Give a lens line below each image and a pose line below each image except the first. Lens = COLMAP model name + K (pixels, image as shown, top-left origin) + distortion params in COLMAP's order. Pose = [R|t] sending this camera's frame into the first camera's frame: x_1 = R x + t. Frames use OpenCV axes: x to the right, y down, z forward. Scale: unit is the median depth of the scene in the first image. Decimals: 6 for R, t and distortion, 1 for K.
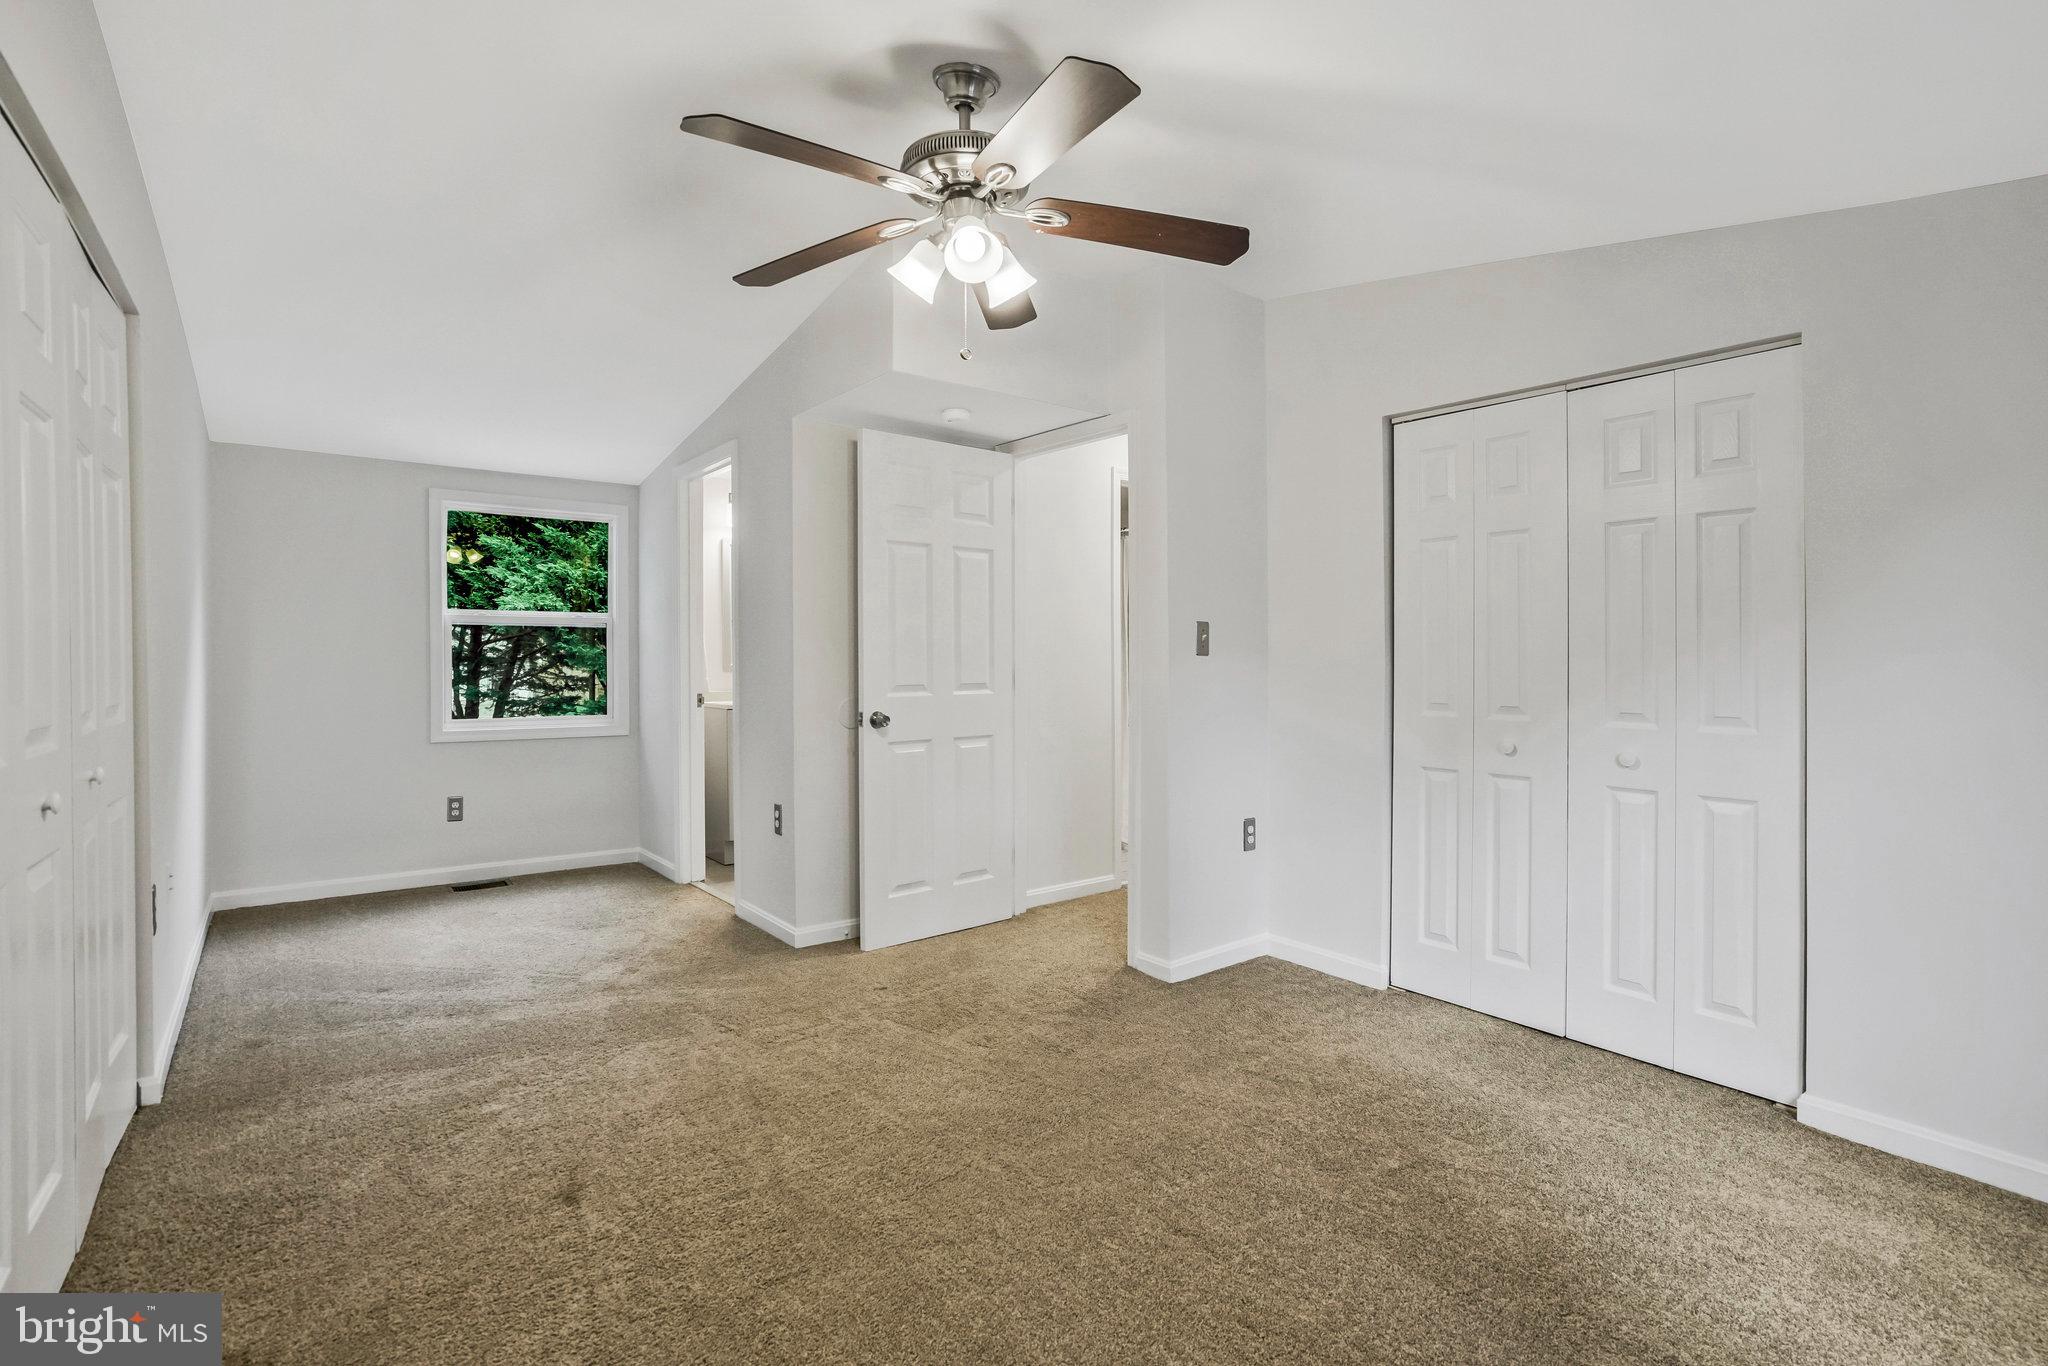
lens RADIAL K [[959.8, 0, 1018.3], [0, 959.8, 668.0], [0, 0, 1]] dist [-0.030778, 0.005807]
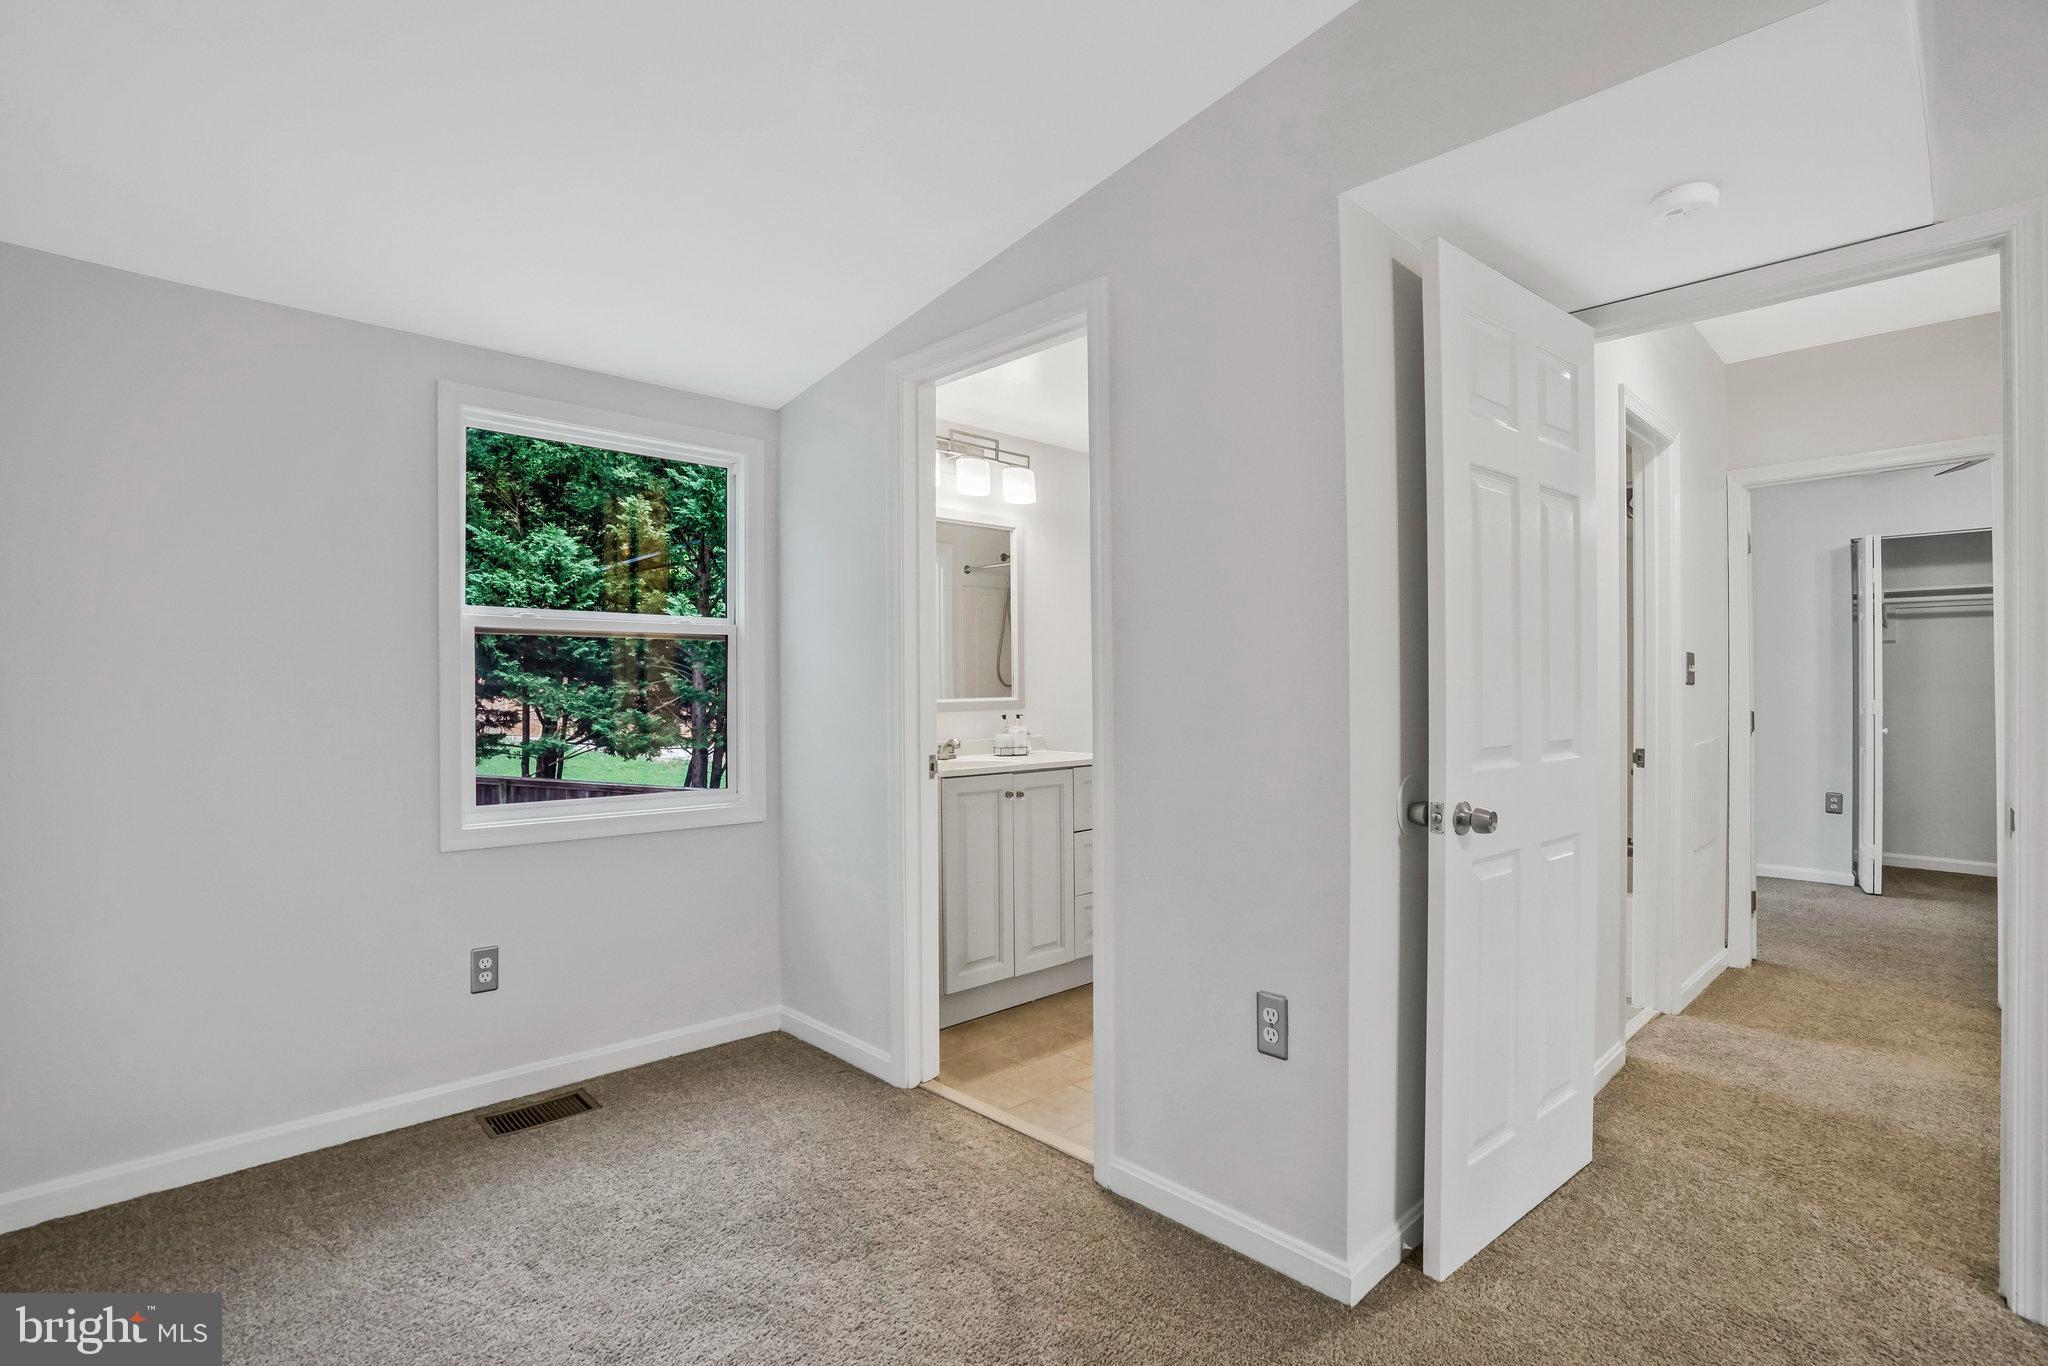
lens RADIAL K [[956.0, 0, 1034.1], [0, 956.0, 682.7], [0, 0, 1]] dist [-0.043722, 0.009719]
pose [[0.993422, -0.001744, 0.114494, -0.338314], [0.003418, 0.999890, -0.014427, -0.008343], [-0.114456, 0.014723, 0.993319, 0.420723]]
